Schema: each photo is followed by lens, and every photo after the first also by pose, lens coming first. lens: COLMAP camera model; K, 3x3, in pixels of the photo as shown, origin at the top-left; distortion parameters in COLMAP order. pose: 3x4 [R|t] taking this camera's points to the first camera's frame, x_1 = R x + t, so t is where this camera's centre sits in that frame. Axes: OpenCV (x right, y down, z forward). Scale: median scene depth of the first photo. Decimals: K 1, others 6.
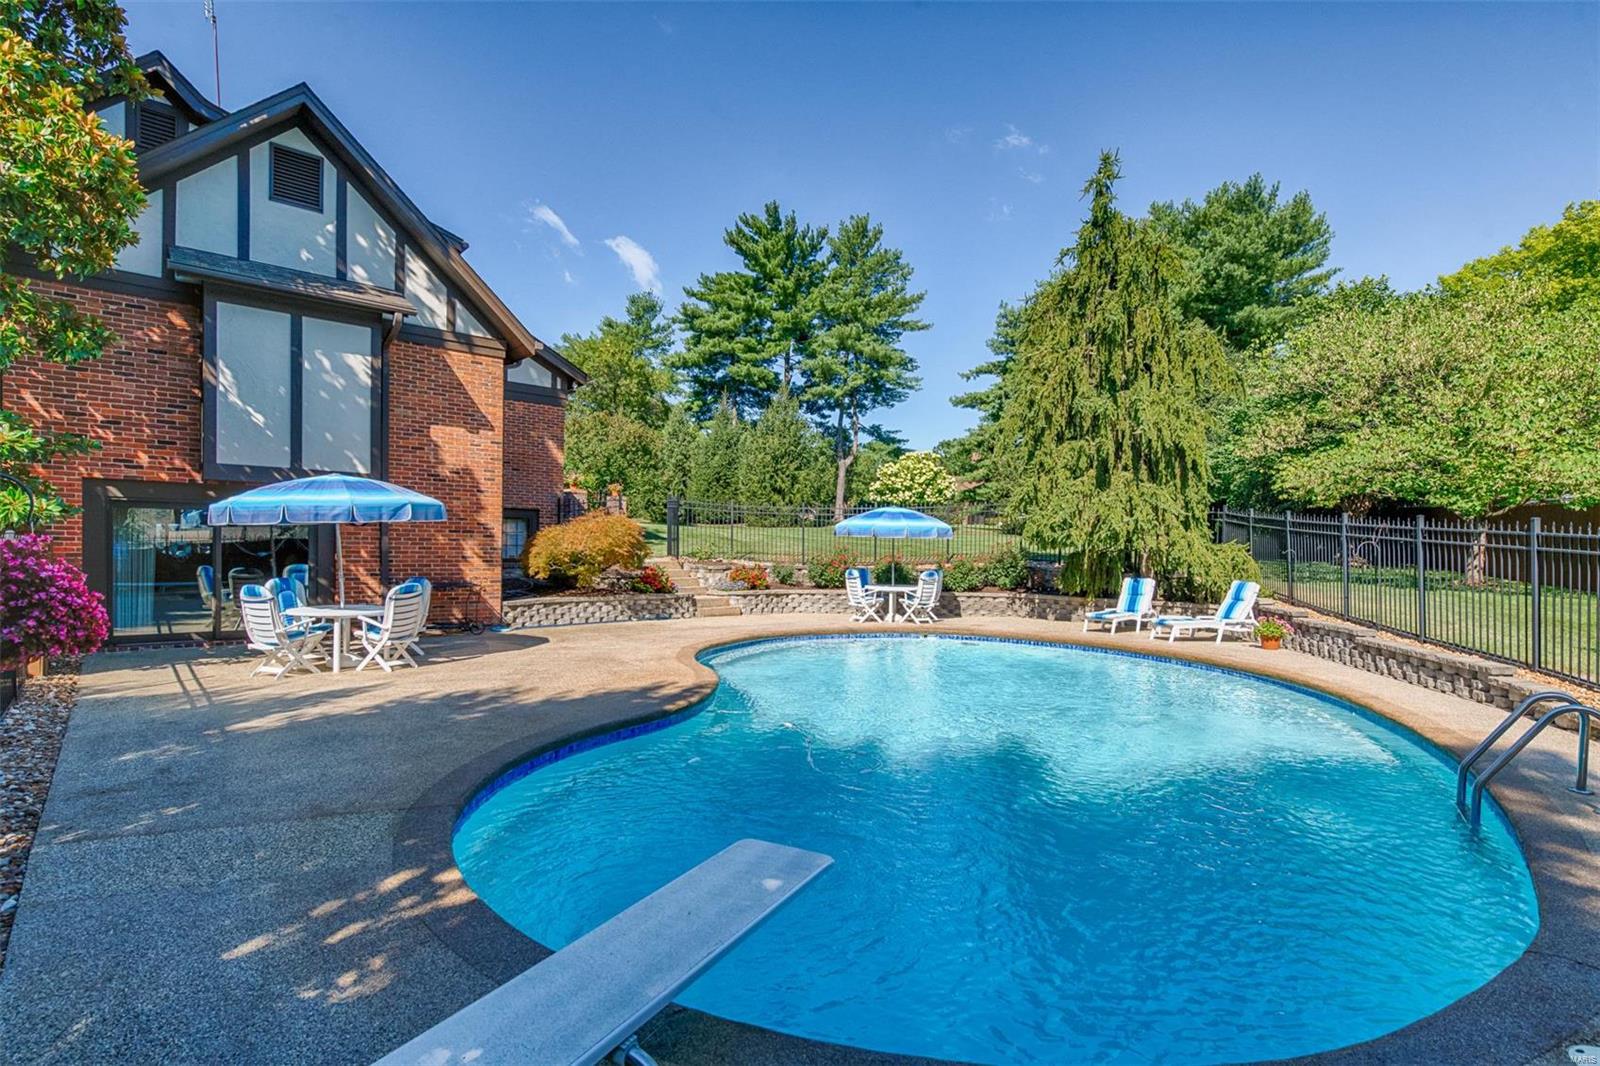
lens RADIAL K [[791.4, 0, 800.0], [0, 791.4, 533.0], [0, 0, 1]] dist [-0.000774, -0.000019]
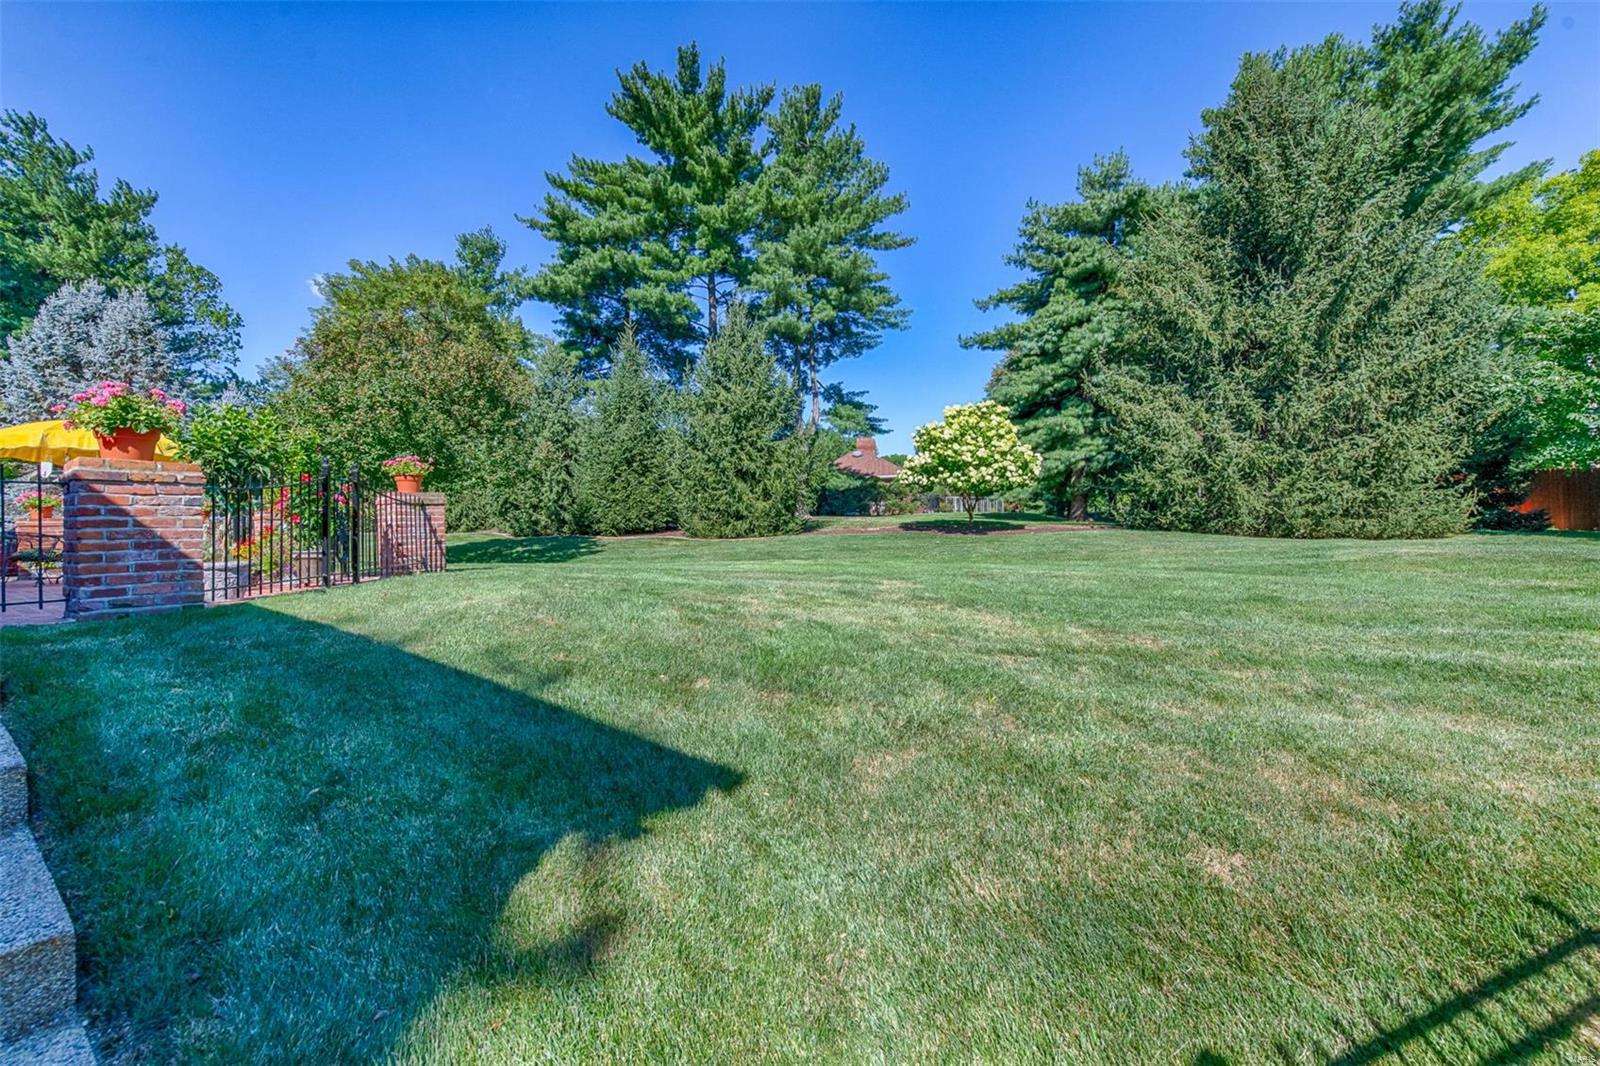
lens RADIAL K [[644.6, 0, 800.6], [0, 644.6, 506.4], [0, 0, 1]] dist [0.001163, 0.000026]
pose [[0.968093, -0.047112, 0.246121, -0.092486], [0.051660, 0.998592, -0.012052, -0.019619], [-0.245207, 0.024382, 0.969164, 0.461309]]
